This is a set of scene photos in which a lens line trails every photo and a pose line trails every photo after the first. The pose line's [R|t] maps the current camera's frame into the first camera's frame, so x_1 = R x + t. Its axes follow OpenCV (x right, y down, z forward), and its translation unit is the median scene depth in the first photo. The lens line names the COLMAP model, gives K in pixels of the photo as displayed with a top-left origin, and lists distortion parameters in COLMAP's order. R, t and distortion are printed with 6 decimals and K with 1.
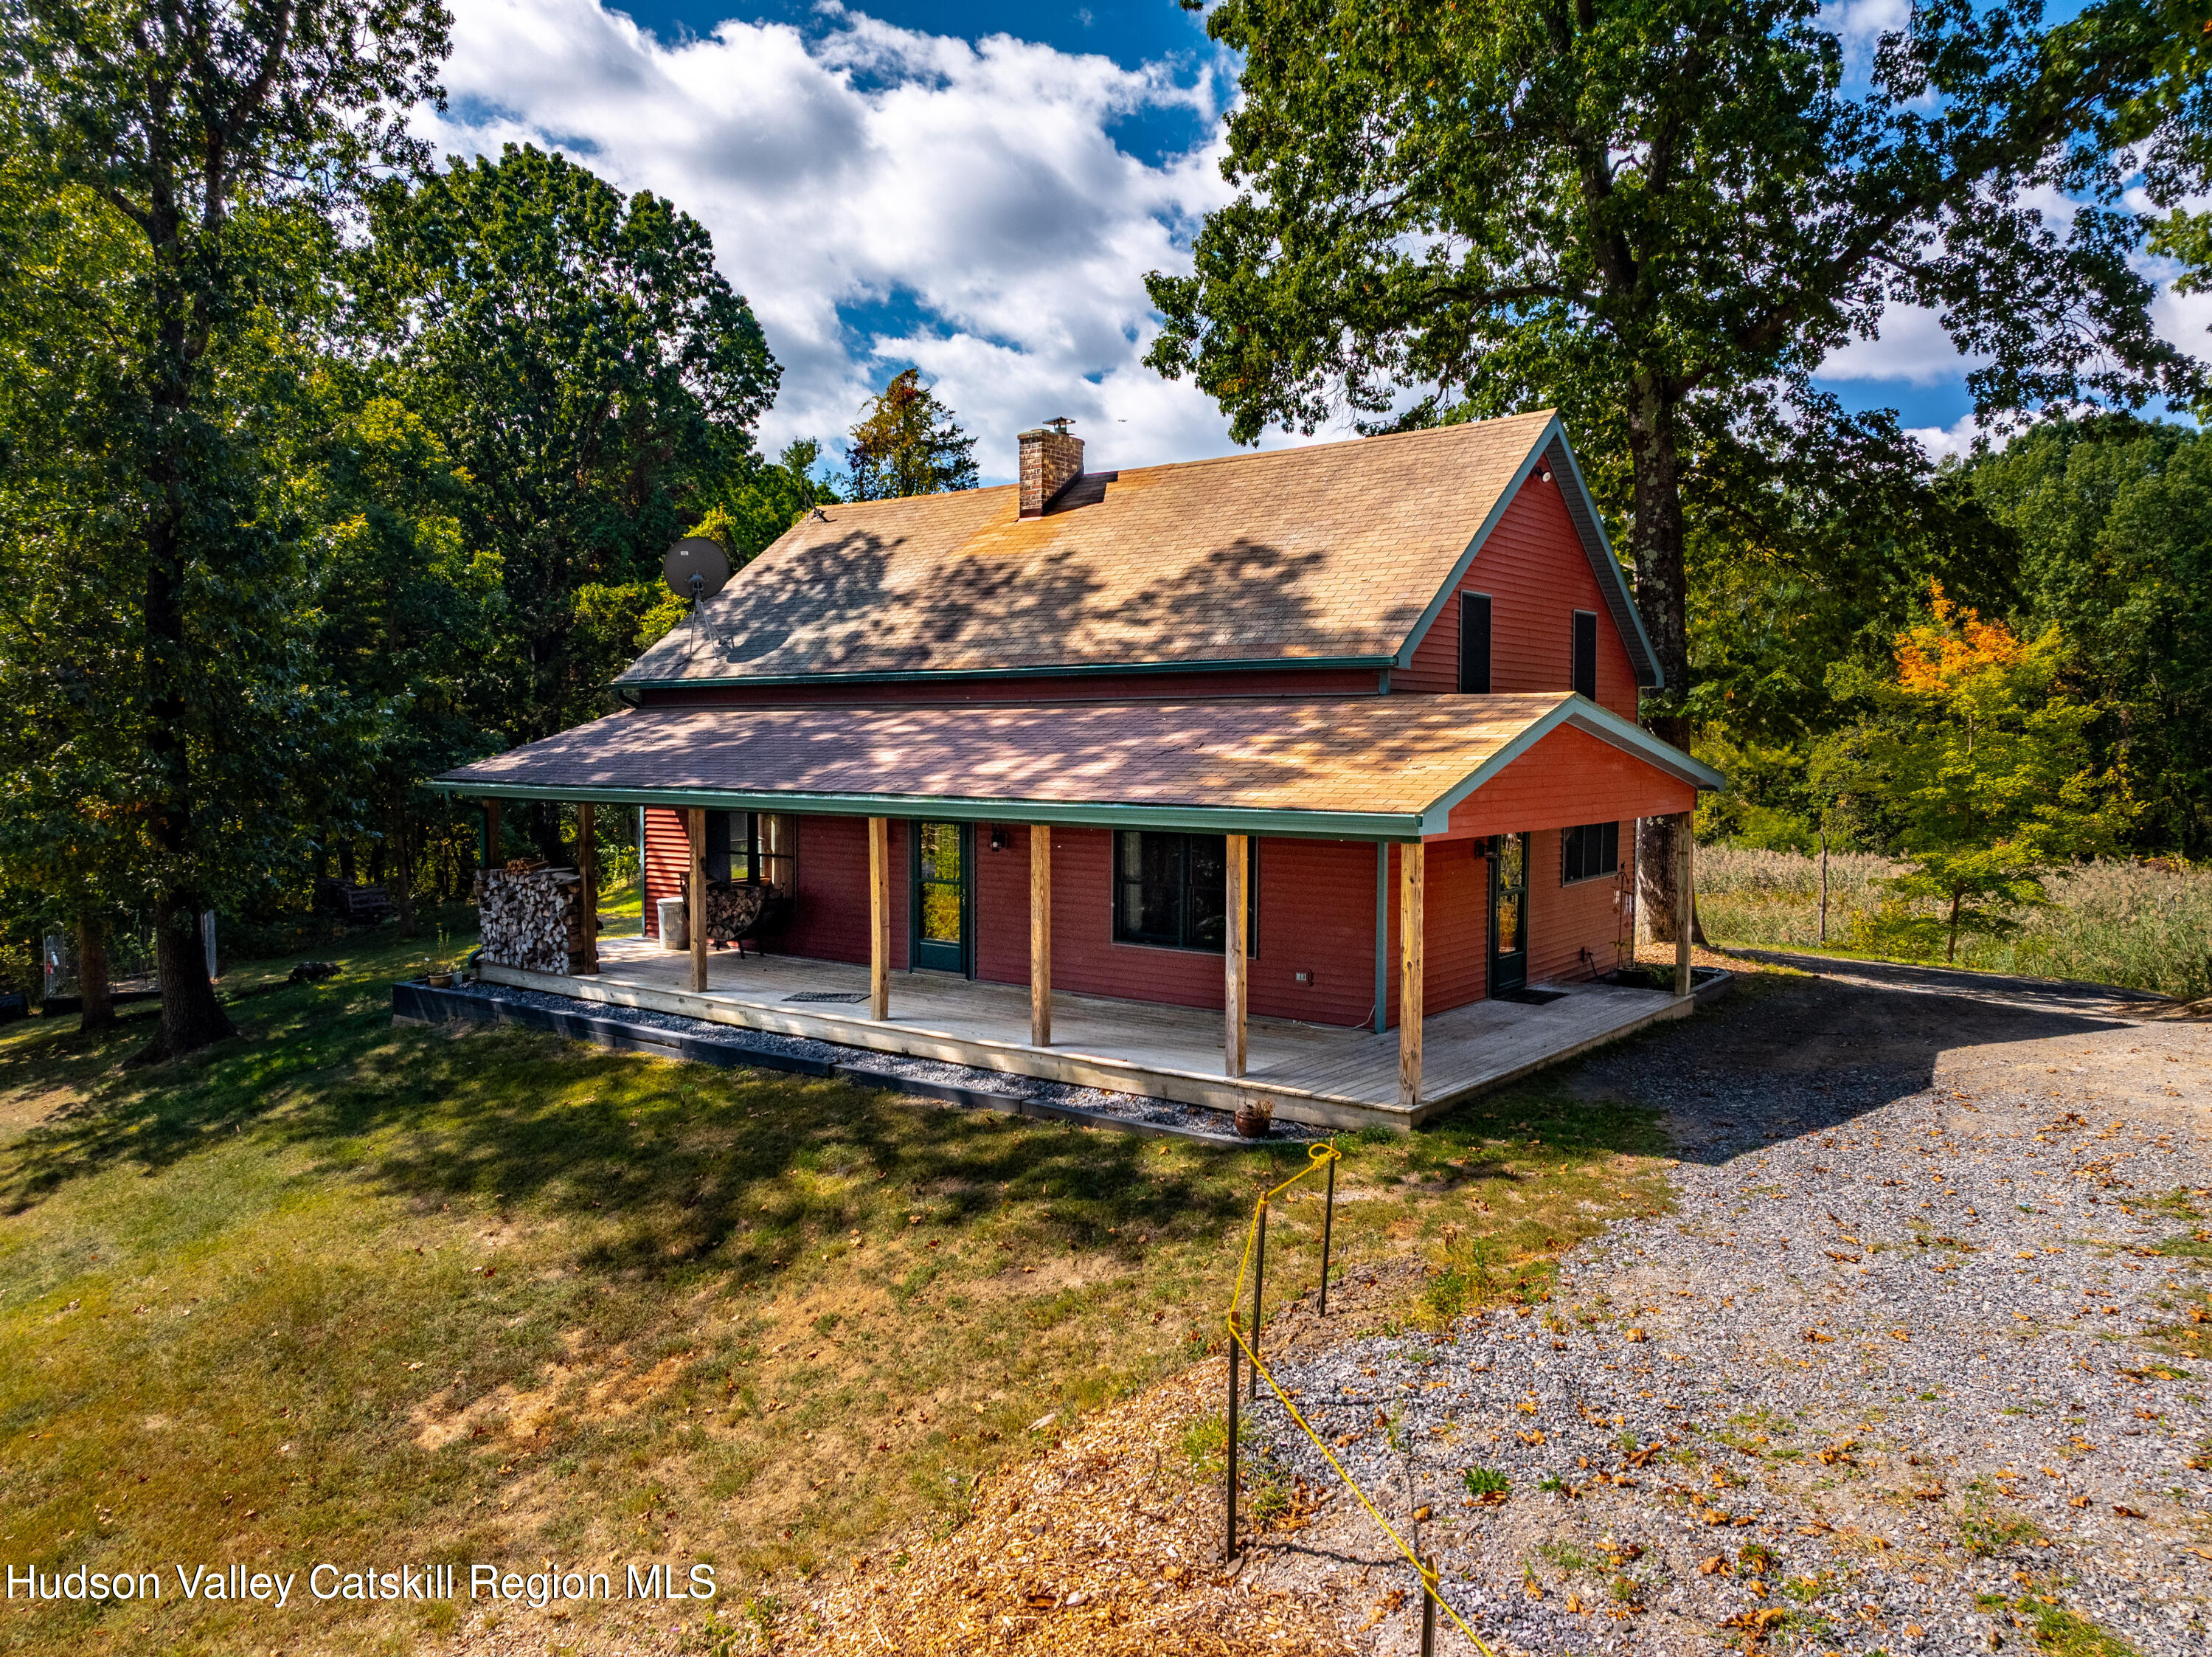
lens RADIAL K [[1625.0, 0, 1097.6], [0, 1625.0, 828.9], [0, 0, 1]] dist [-0.024082, -0.003107]
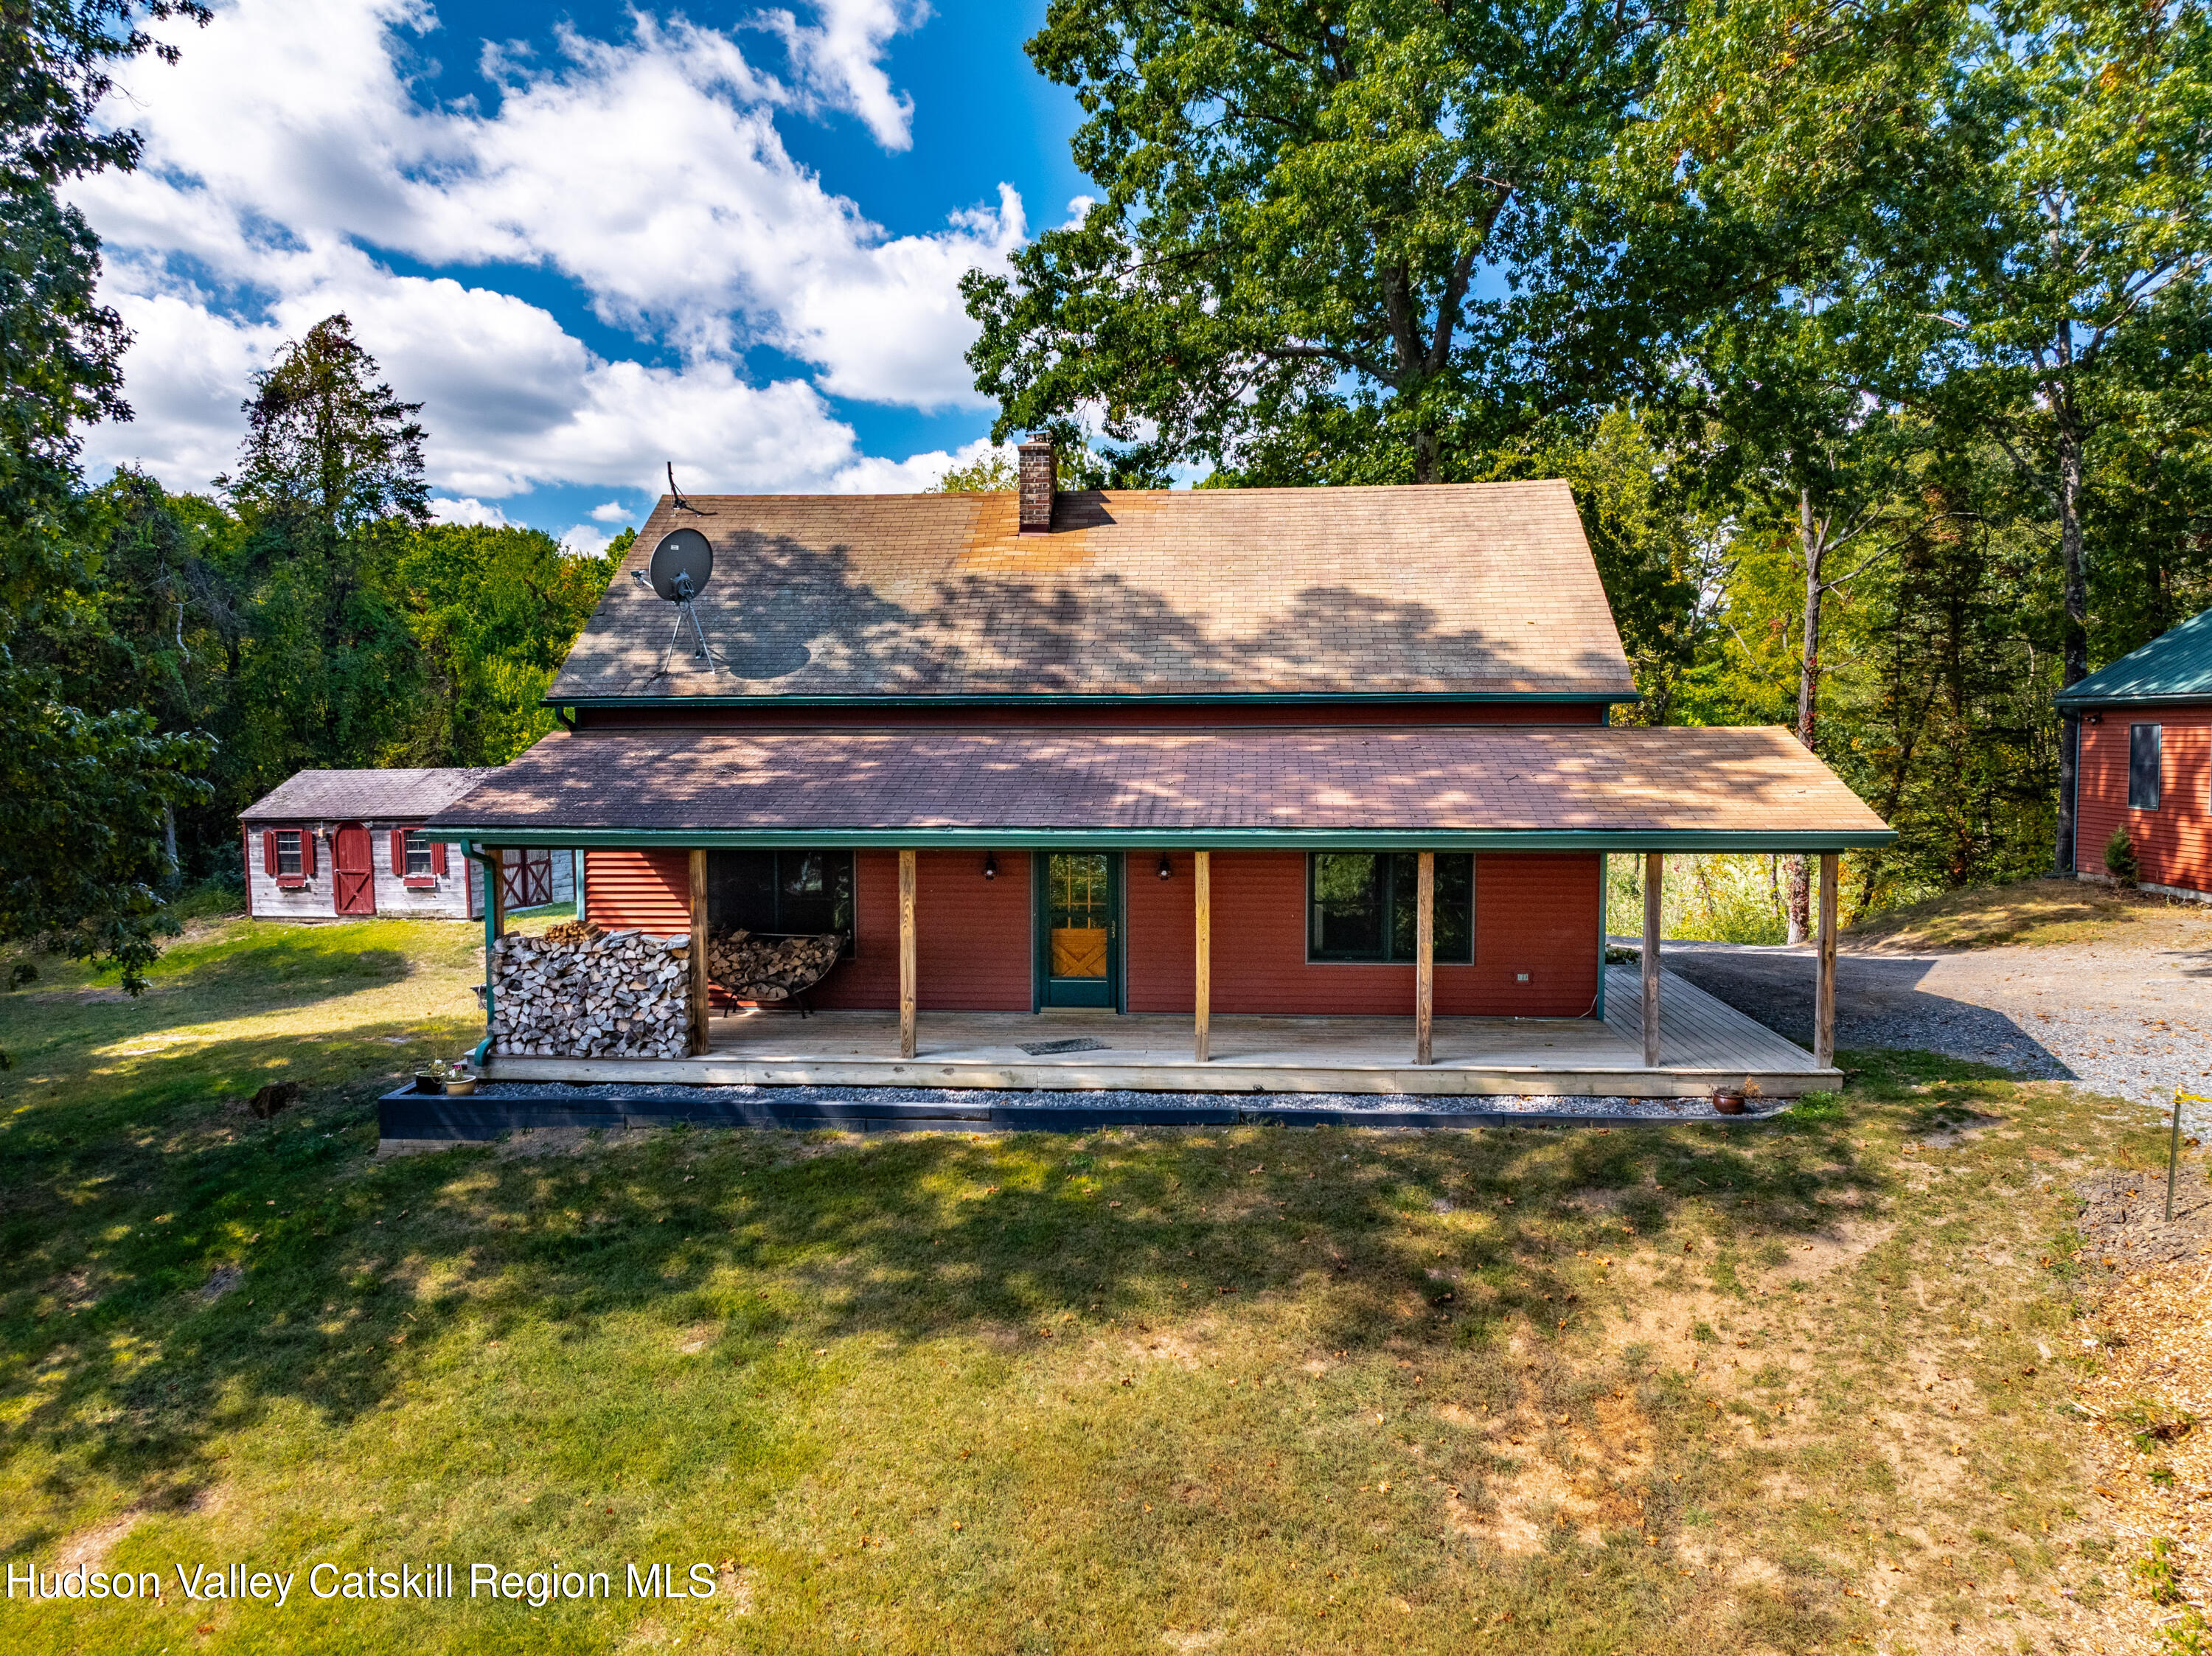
lens RADIAL K [[1624.8, 0, 1100.2], [0, 1624.8, 825.6], [0, 0, 1]] dist [-0.024082, -0.003107]
pose [[0.817753, -0.034885, 0.574512, -0.677273], [0.036156, 0.999304, 0.009216, -0.030054], [-0.574433, 0.013235, 0.818444, 0.226921]]
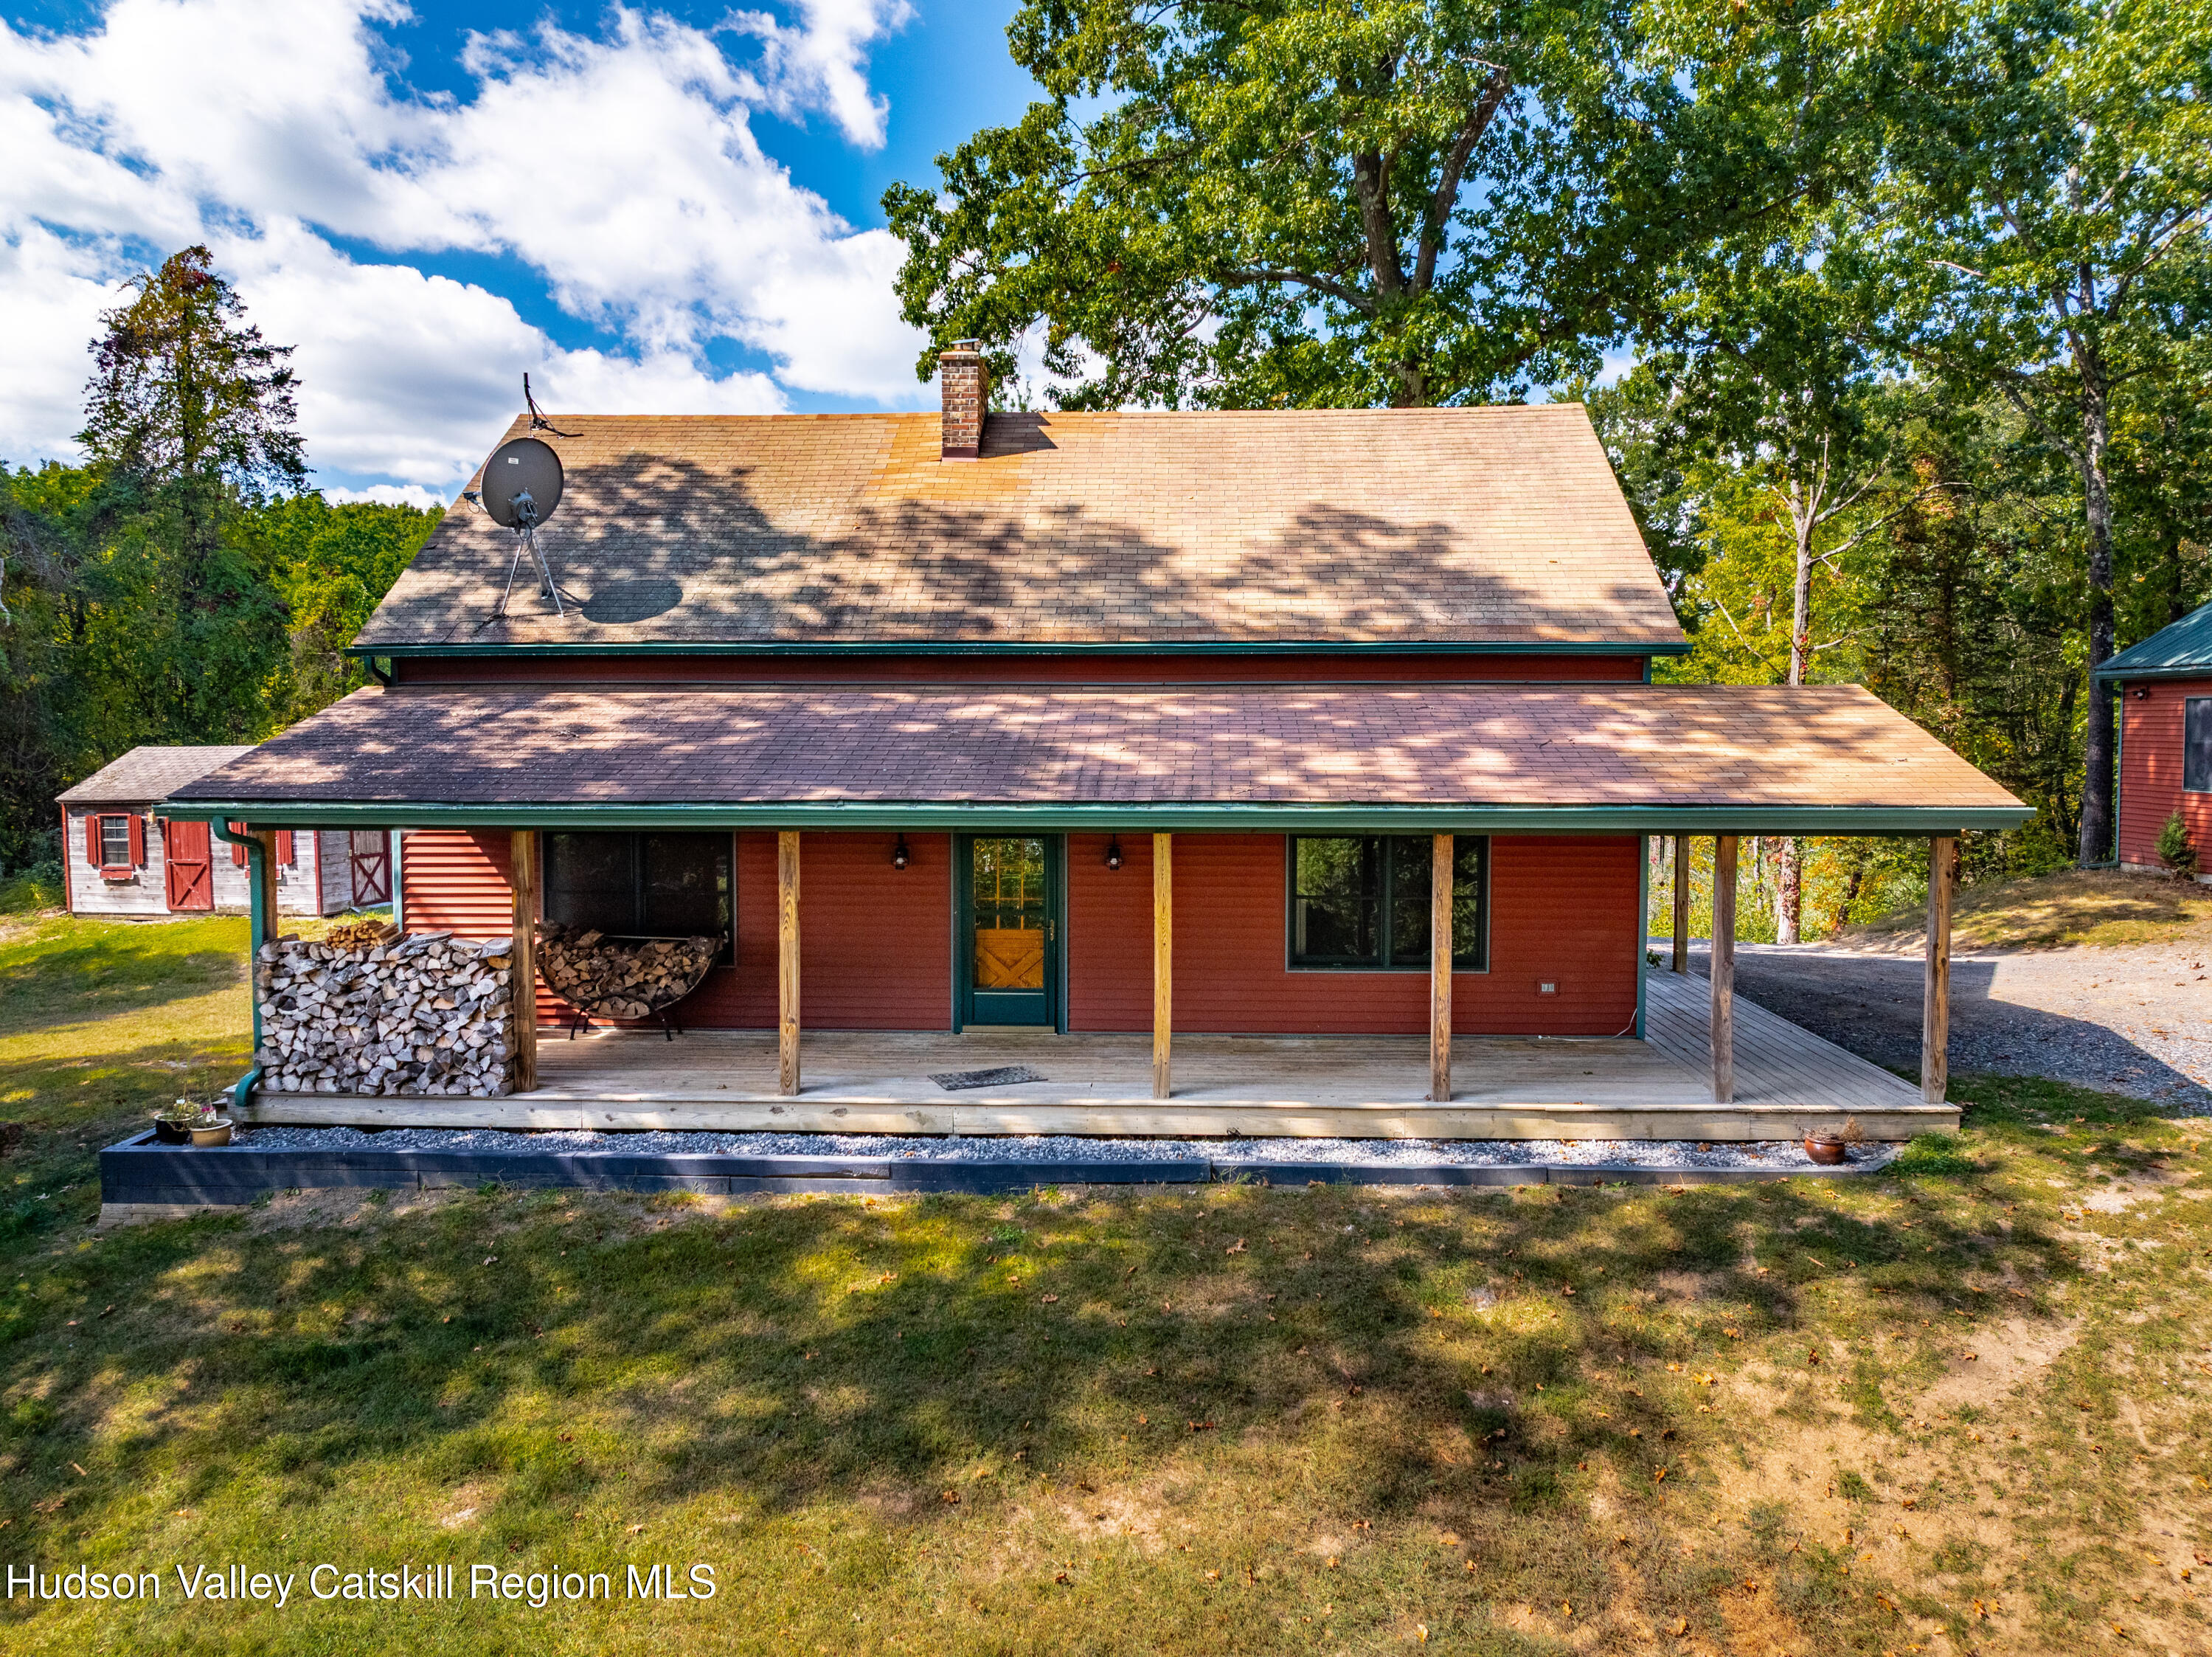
lens RADIAL K [[1625.0, 0, 1087.7], [0, 1625.0, 794.5], [0, 0, 1]] dist [-0.024082, -0.003107]
pose [[0.803801, -0.025421, 0.594355, -0.567390], [0.035338, 0.999363, -0.005047, -0.020055], [-0.593847, 0.025060, 0.804187, 0.373087]]
